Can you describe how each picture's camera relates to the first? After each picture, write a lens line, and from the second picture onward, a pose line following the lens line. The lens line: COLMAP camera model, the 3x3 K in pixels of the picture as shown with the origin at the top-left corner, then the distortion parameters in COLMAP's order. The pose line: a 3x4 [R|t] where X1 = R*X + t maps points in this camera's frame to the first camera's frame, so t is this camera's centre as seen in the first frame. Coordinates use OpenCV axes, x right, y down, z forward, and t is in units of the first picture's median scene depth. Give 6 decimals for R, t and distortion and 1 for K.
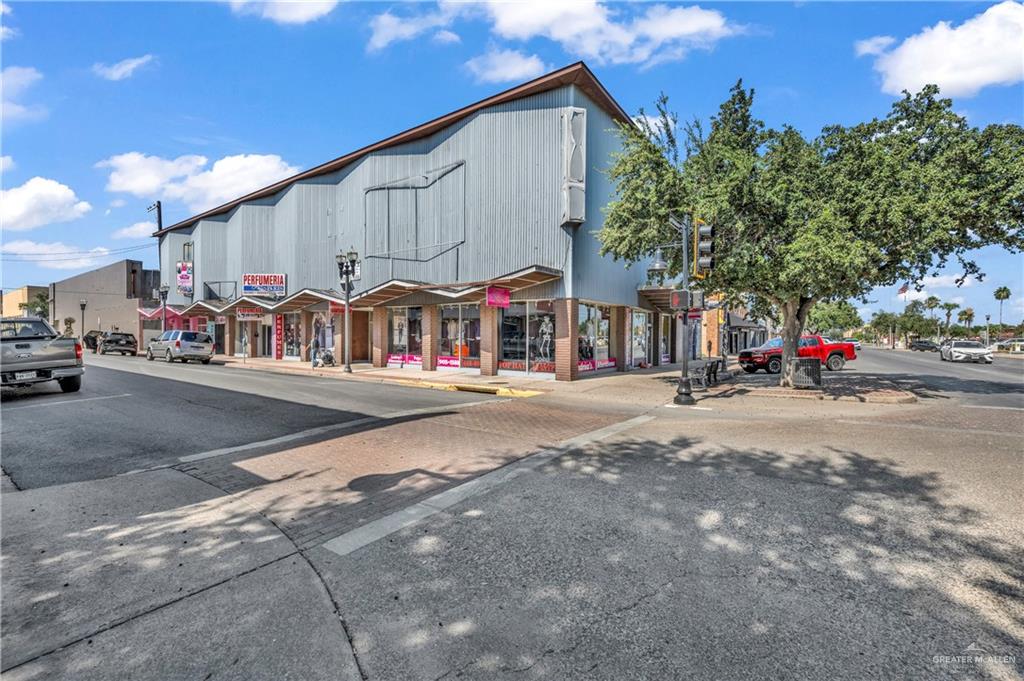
lens RADIAL K [[433.2, 0, 512.0], [0, 433.2, 340.5], [0, 0, 1]] dist [-0.000869, -0.000390]
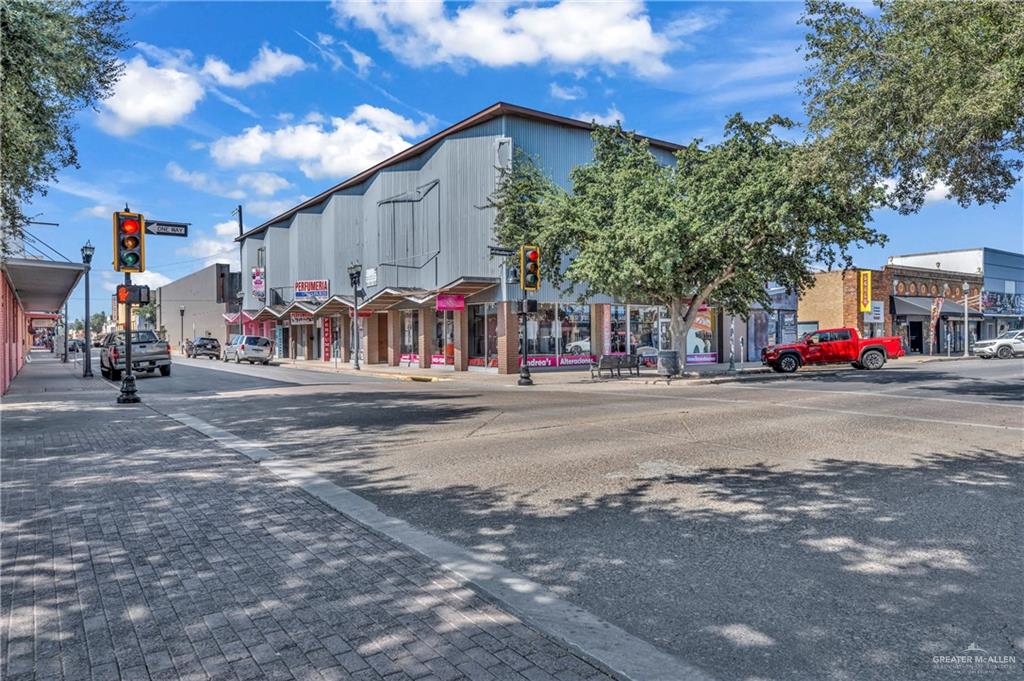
lens RADIAL K [[677.6, 0, 512.0], [0, 677.6, 340.5], [0, 0, 1]] dist [-0.001923, -0.004047]
pose [[0.943606, -0.014758, -0.330741, 0.479699], [0.014116, 0.999891, -0.004345, 0.008587], [0.330769, -0.000568, 0.943712, -0.442238]]
